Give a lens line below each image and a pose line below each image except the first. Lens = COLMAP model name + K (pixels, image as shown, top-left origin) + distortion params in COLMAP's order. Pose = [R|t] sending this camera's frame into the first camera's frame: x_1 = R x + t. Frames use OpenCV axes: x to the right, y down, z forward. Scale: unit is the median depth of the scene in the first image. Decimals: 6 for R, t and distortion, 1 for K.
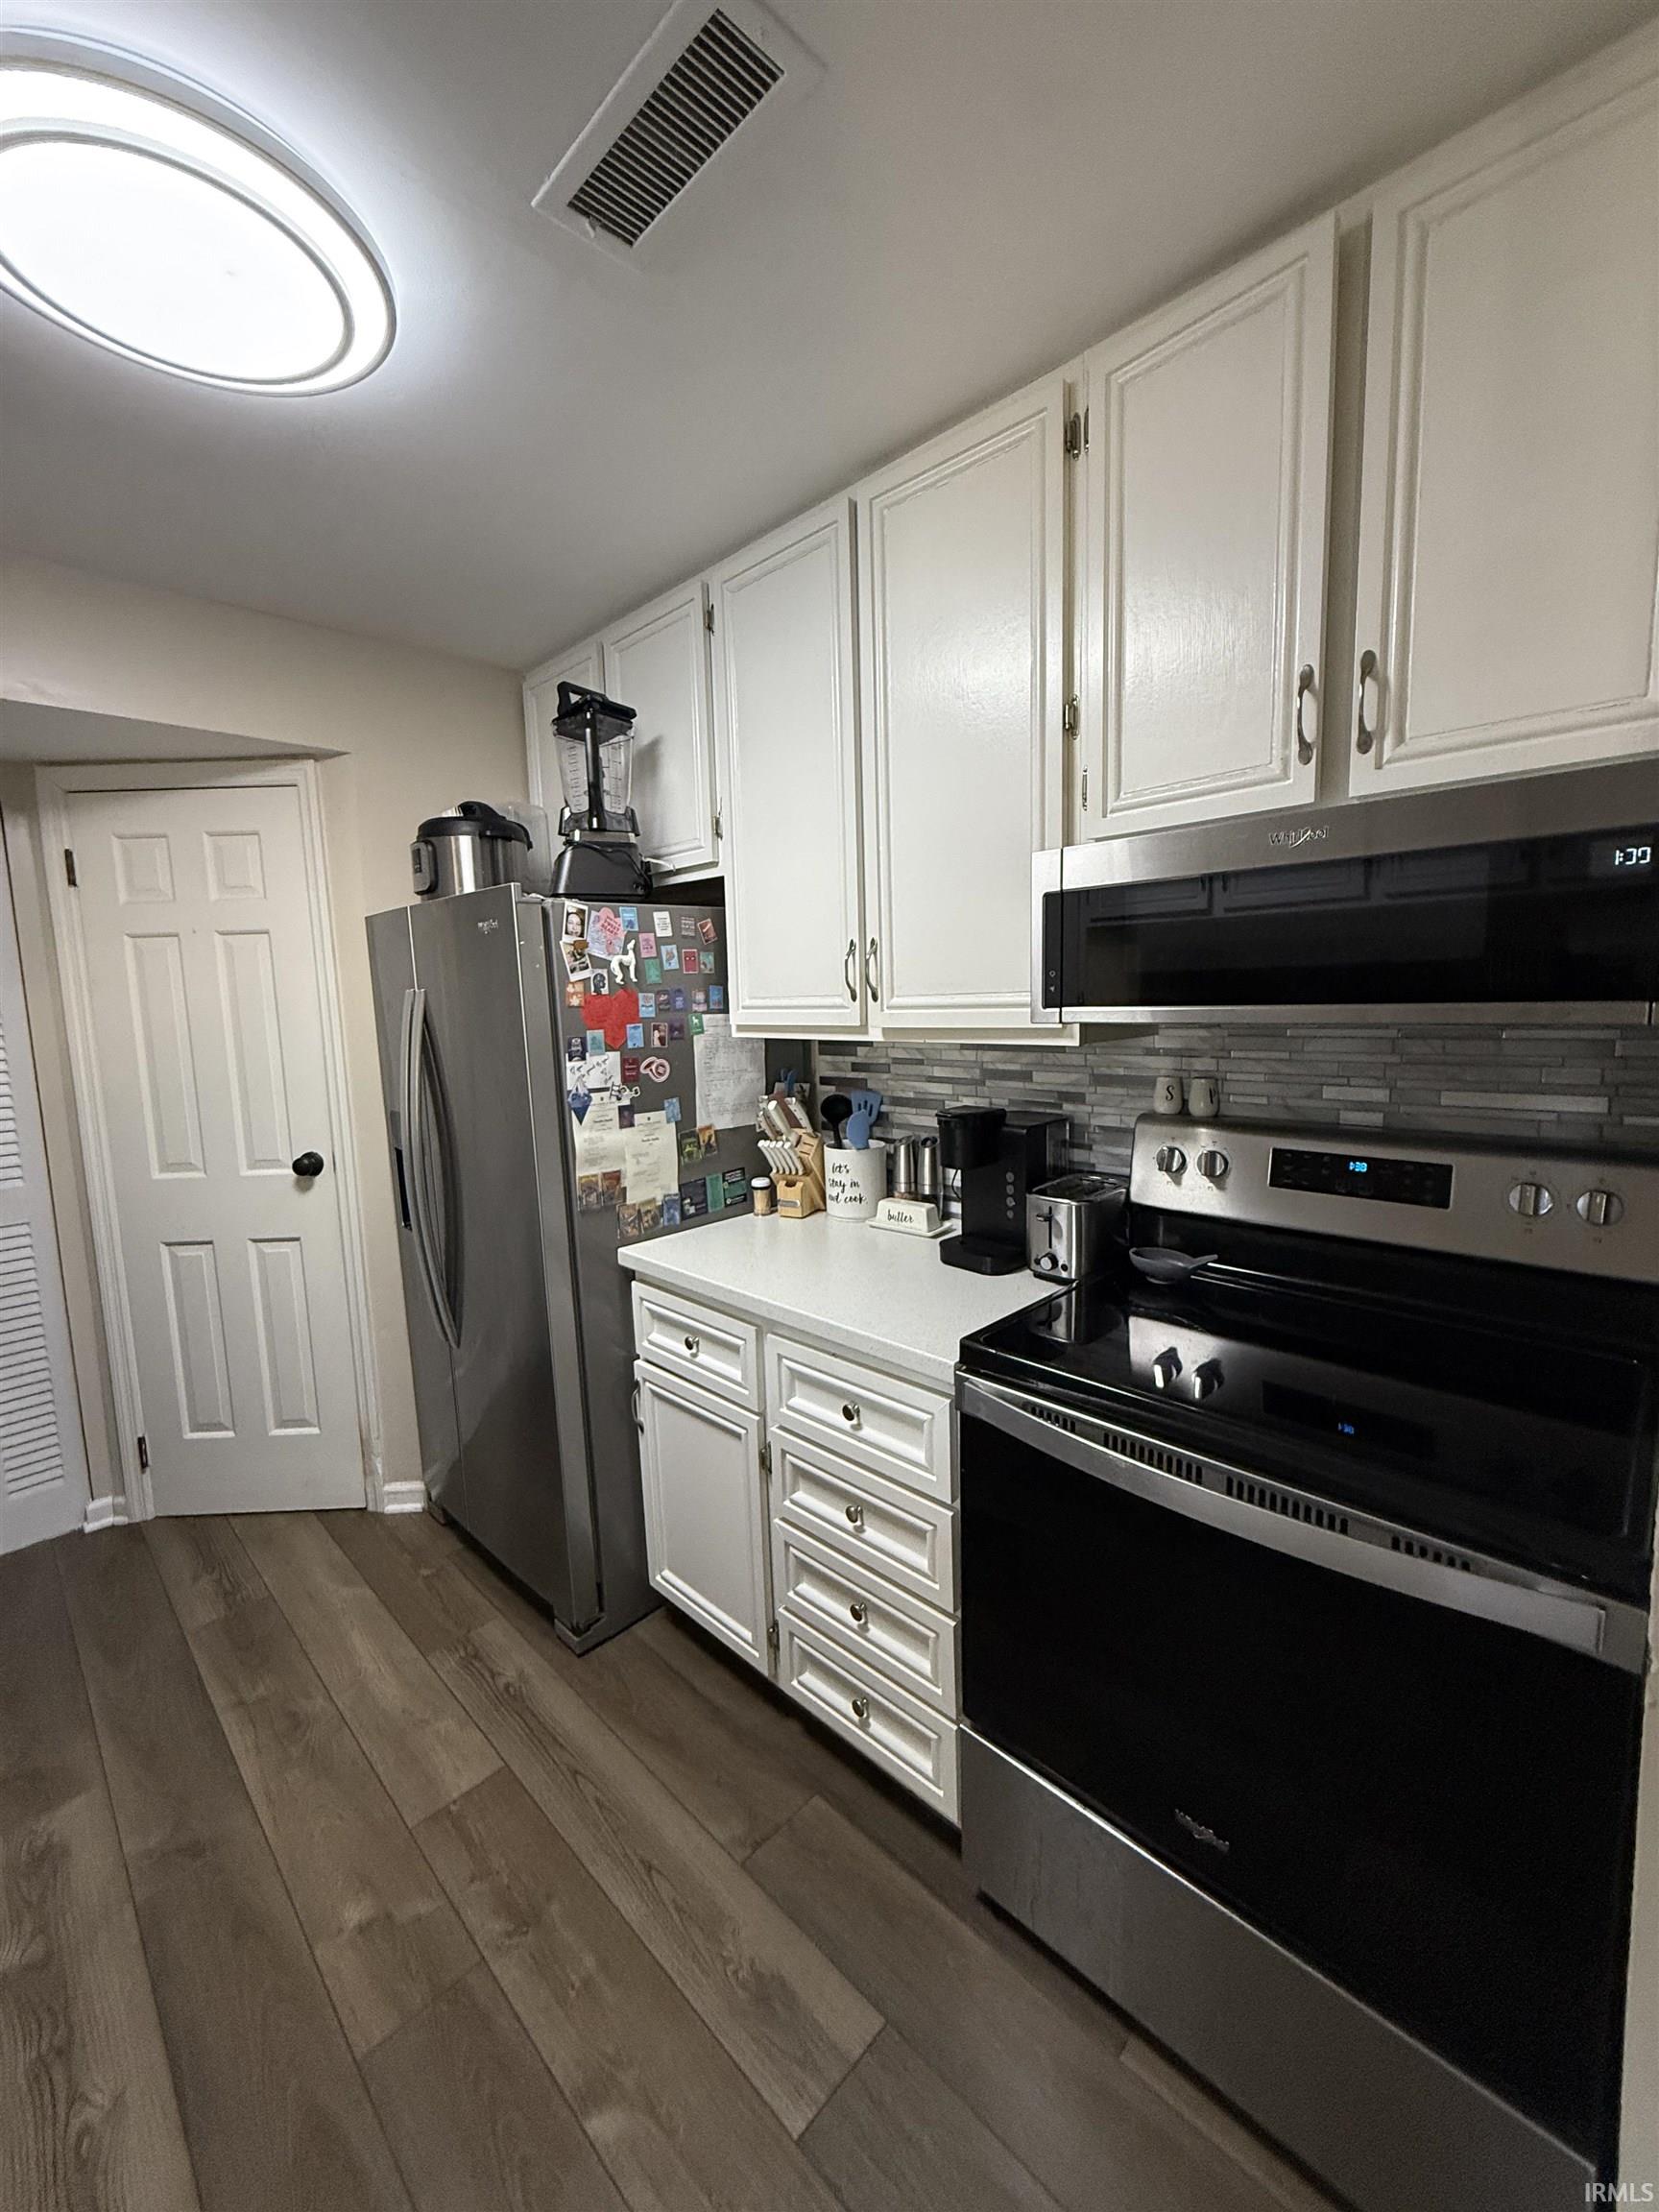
lens RADIAL K [[876.7, 0, 831.6], [0, 876.7, 1099.6], [0, 0, 1]] dist [0.000636, 0.000326]
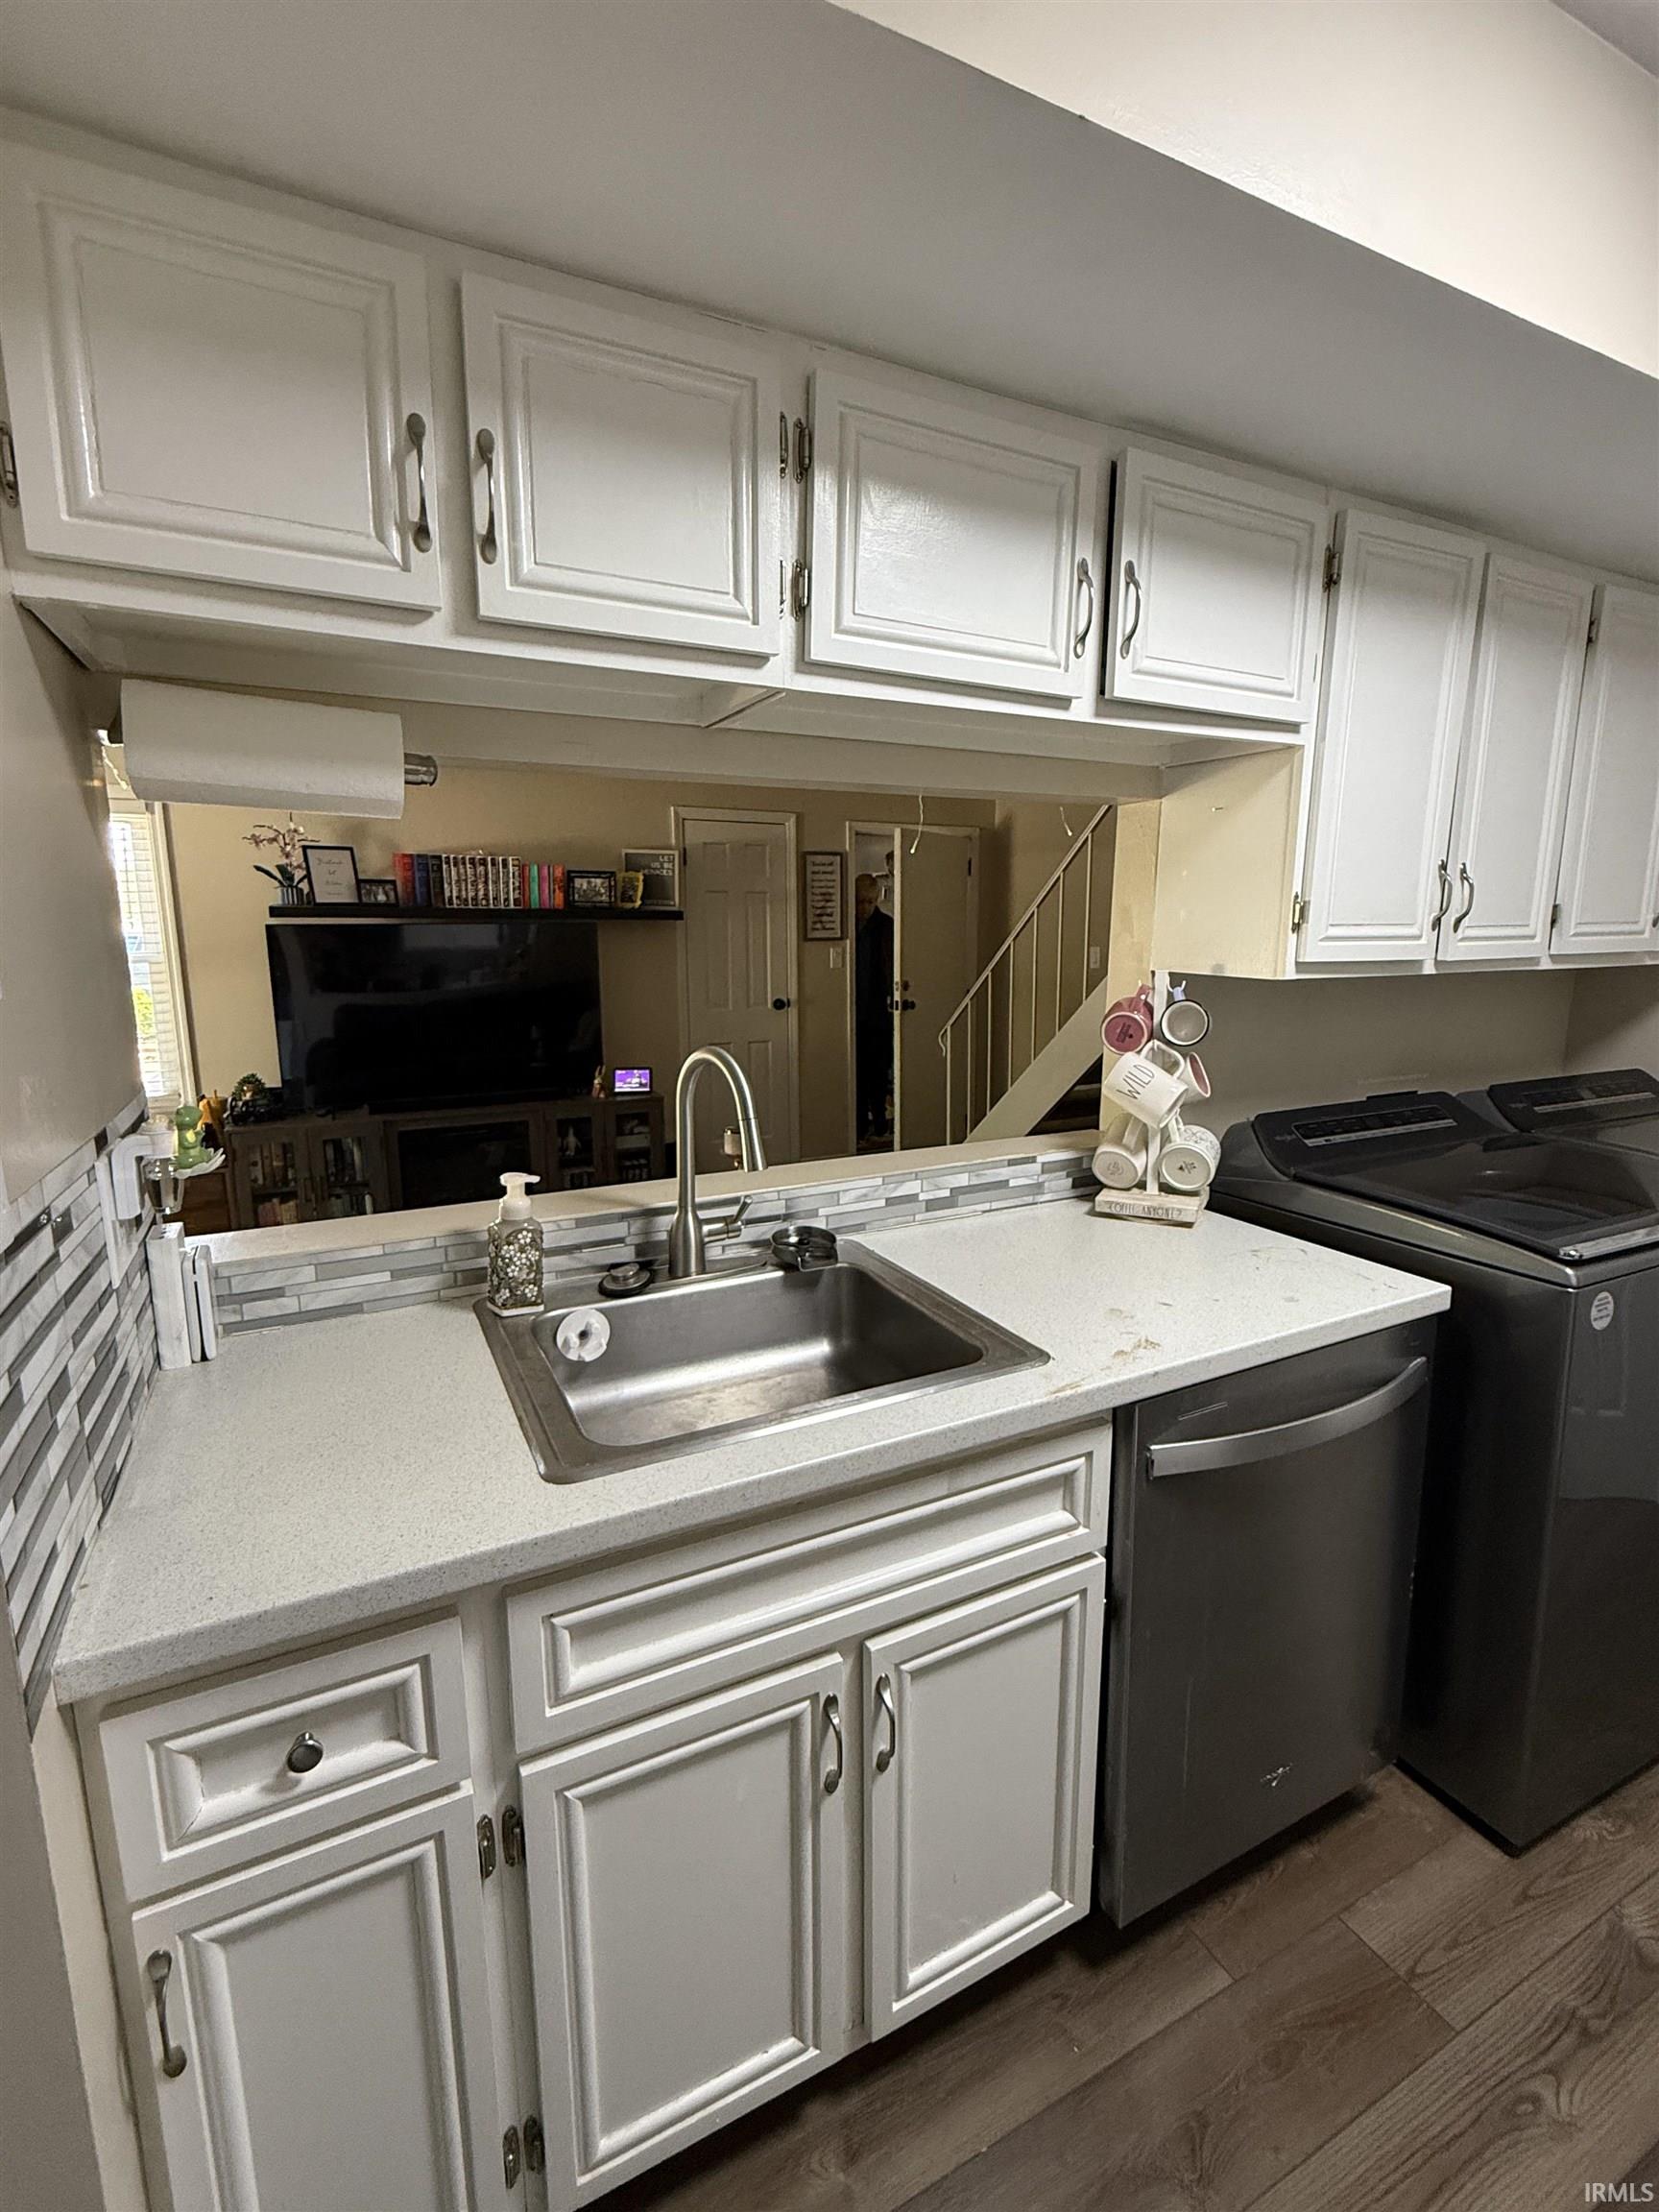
lens RADIAL K [[993.5, 0, 830.2], [0, 993.5, 1103.7], [0, 0, 1]] dist [-0.000275, 0.000499]
pose [[-0.319669, 0.194485, -0.927355, 0.103663], [-0.099870, 0.966341, 0.237088, -0.021449], [0.942251, 0.168404, -0.289486, 0.252031]]
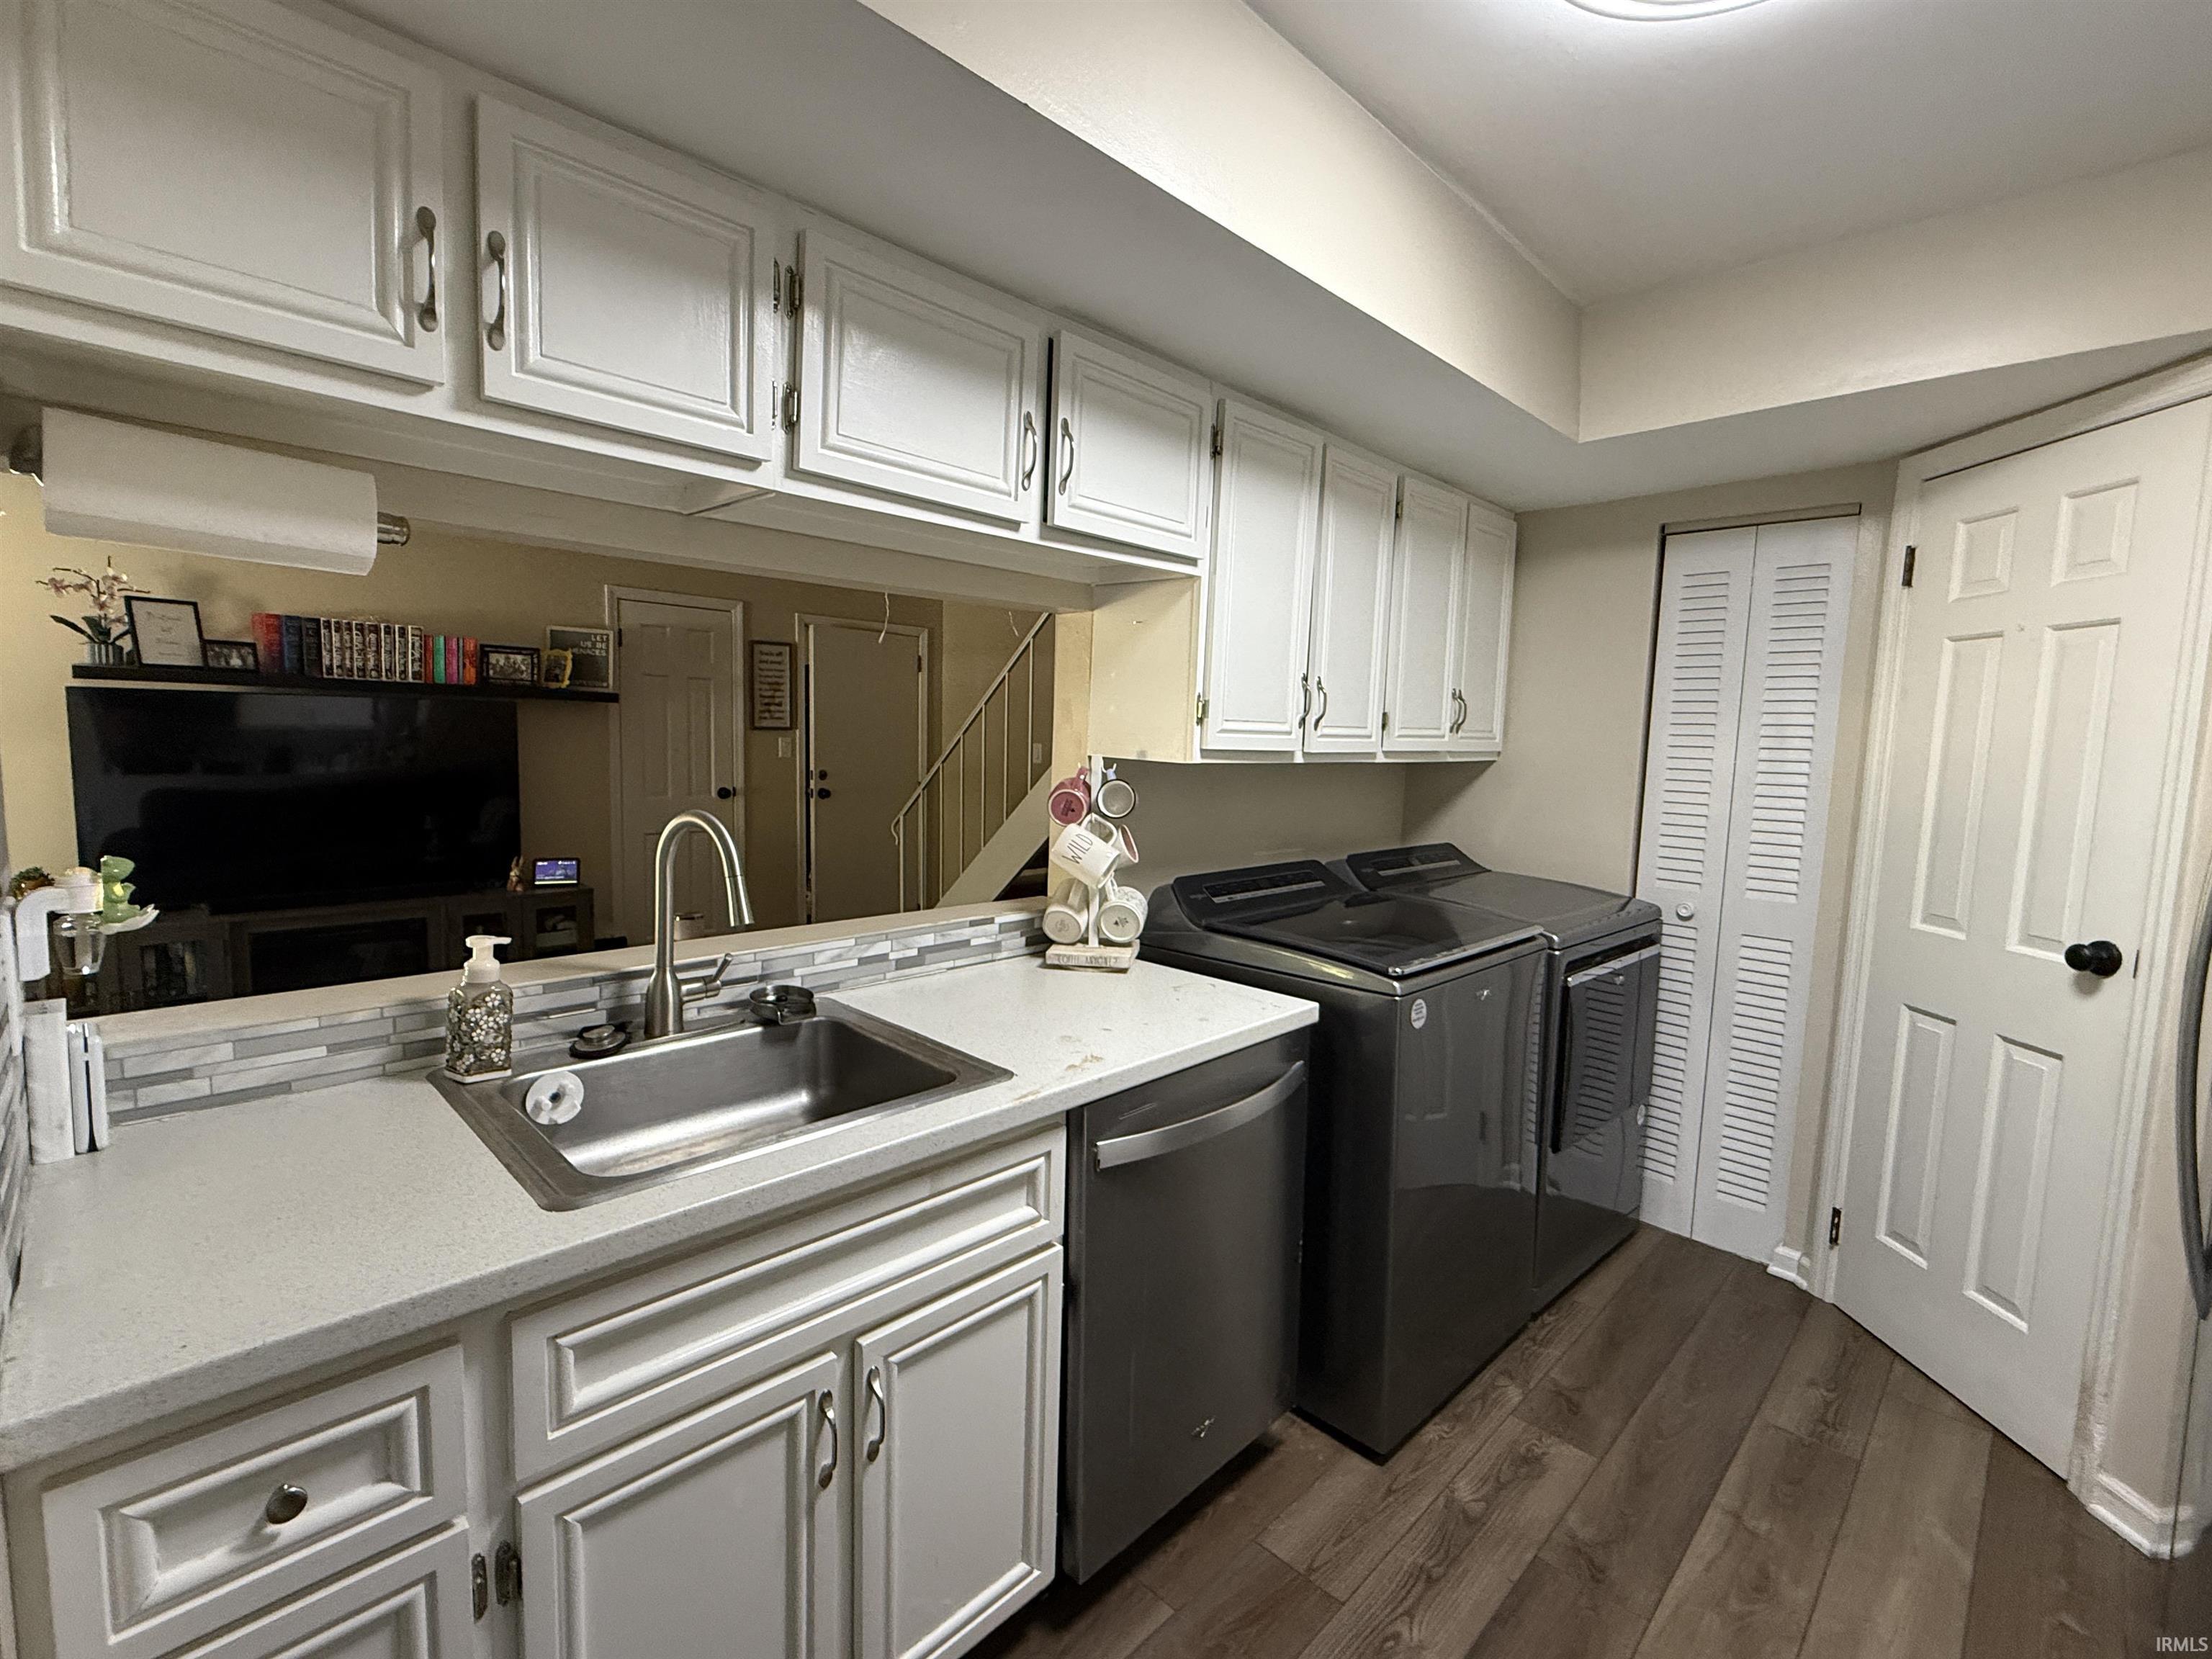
lens RADIAL K [[993.5, 0, 1098.1], [0, 993.5, 832.5], [0, 0, 1]] dist [-0.000275, 0.000499]
pose [[-0.006806, 0.129109, -0.991607, 0.212836], [-0.147409, 0.980667, 0.128696, -0.008930], [0.989052, 0.147048, 0.012357, 0.254388]]
